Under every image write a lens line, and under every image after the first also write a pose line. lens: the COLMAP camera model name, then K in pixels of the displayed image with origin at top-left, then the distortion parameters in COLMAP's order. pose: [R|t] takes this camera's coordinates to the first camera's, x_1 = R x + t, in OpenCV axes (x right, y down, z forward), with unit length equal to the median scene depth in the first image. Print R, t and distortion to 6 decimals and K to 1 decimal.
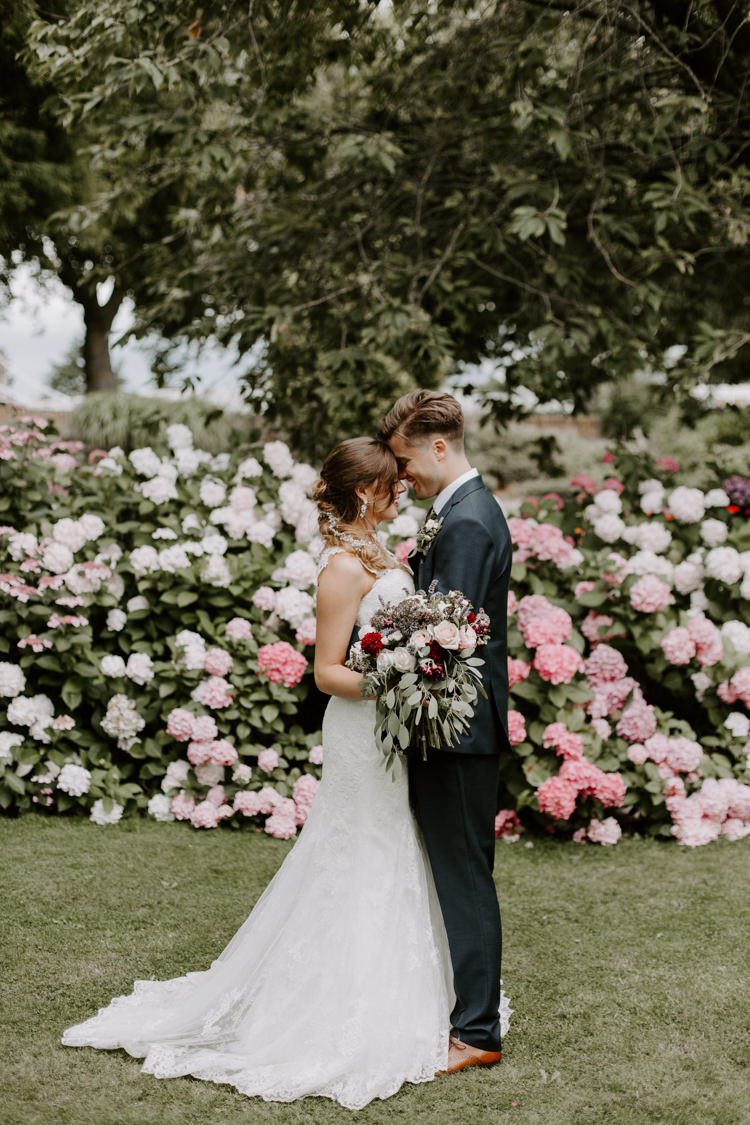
lens RADIAL K [[1574.6, 0, 381.1], [0, 1574.6, 558.8], [0, 0, 1]] dist [-0.015605, -0.054202]
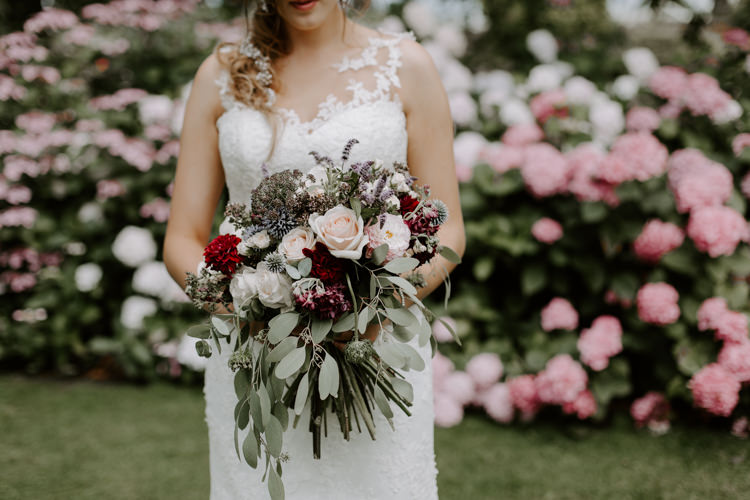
lens RADIAL K [[1071.3, 0, 375.0], [0, 1071.3, 250.0], [0, 0, 1]] dist [-0.008922, -0.096481]
pose [[0.984290, -0.003535, -0.176526, 0.029296], [0.022731, 0.994017, 0.106836, 0.010161], [0.175092, -0.109170, 0.978481, 0.364314]]
